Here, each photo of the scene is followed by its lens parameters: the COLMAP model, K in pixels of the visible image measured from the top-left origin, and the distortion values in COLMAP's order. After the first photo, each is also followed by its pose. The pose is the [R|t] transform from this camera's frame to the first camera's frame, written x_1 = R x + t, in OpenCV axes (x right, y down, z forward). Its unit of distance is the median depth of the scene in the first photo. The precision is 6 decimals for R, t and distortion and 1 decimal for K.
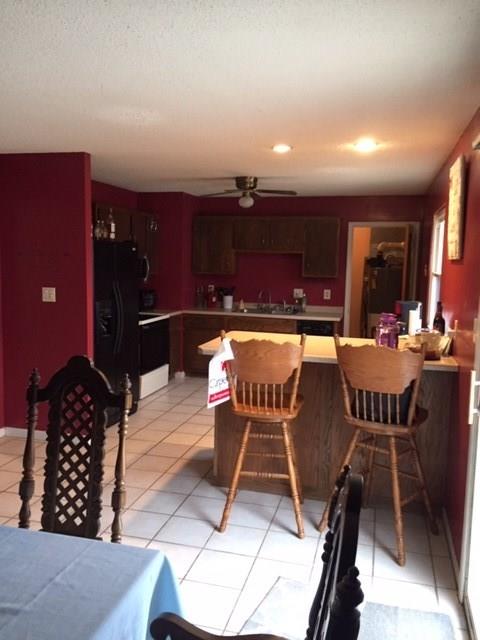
lens RADIAL K [[556.7, 0, 240.0], [0, 556.7, 320.0], [0, 0, 1]] dist [0.011974, 0.013699]
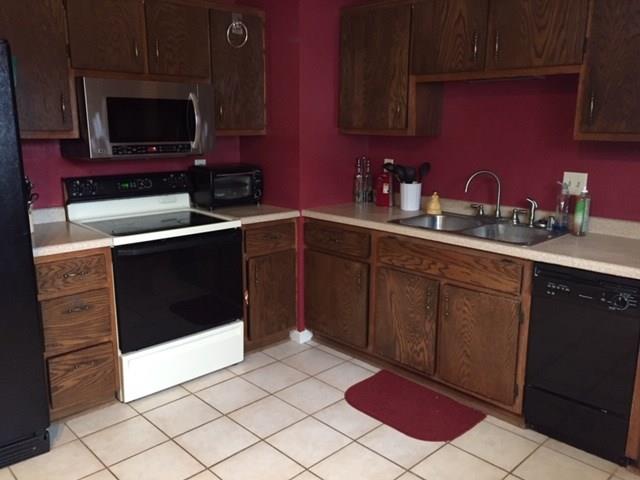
lens RADIAL K [[556.7, 0, 320.0], [0, 556.7, 240.0], [0, 0, 1]] dist [0.011974, 0.013699]
pose [[0.856669, 0.093755, -0.507275, 0.290472], [-0.047460, 0.993500, 0.103470, -0.077118], [0.513679, -0.064564, 0.855550, 1.083697]]
